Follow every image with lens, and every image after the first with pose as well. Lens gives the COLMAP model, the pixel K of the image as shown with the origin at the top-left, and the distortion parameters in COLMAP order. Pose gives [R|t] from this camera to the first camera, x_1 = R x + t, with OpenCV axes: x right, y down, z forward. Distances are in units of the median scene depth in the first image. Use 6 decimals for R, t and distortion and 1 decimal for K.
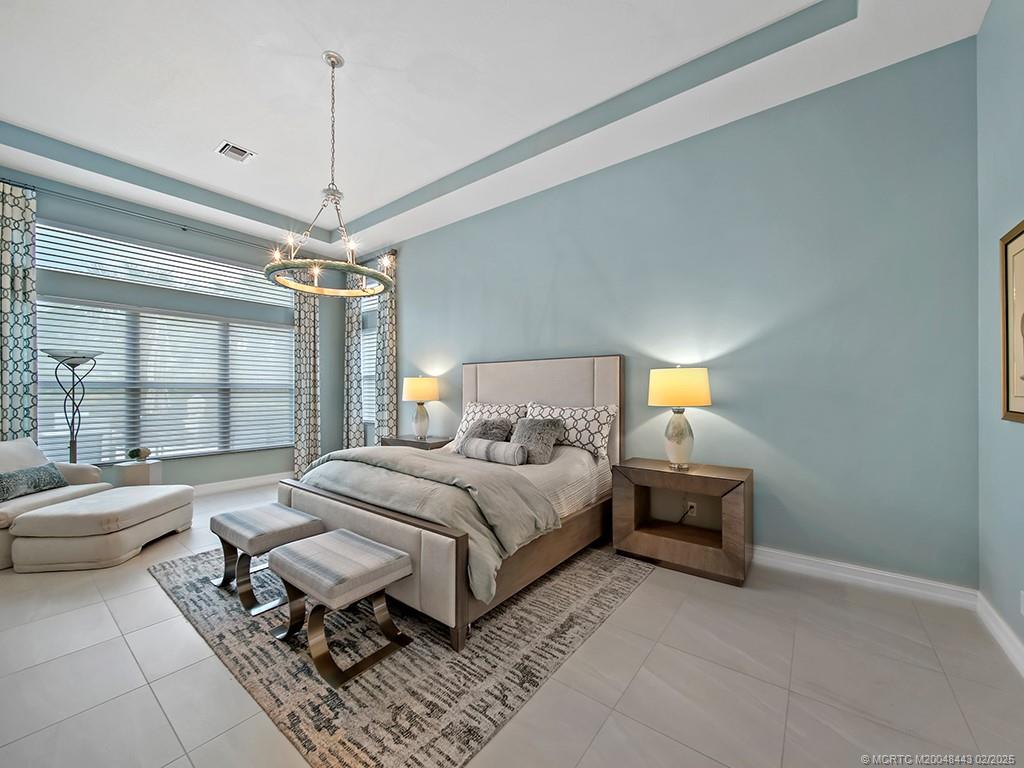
lens RADIAL K [[400.9, 0, 511.7], [0, 400.9, 391.6], [0, 0, 1]] dist [-0.000835, -0.000409]
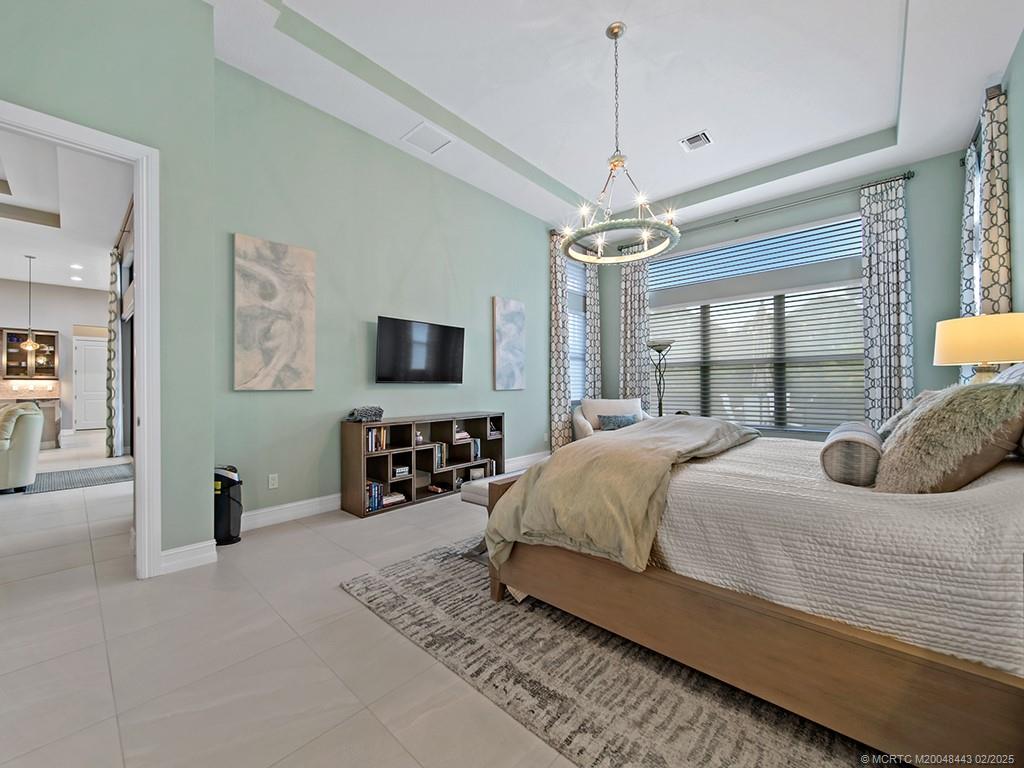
lens RADIAL K [[400.9, 0, 486.9], [0, 400.9, 379.1], [0, 0, 1]] dist [-0.000835, -0.000409]
pose [[-0.114262, -0.021385, -0.993220, 0.835484], [0.002988, 0.999756, -0.021869, 0.131622], [0.993446, -0.005466, -0.114170, 1.083343]]
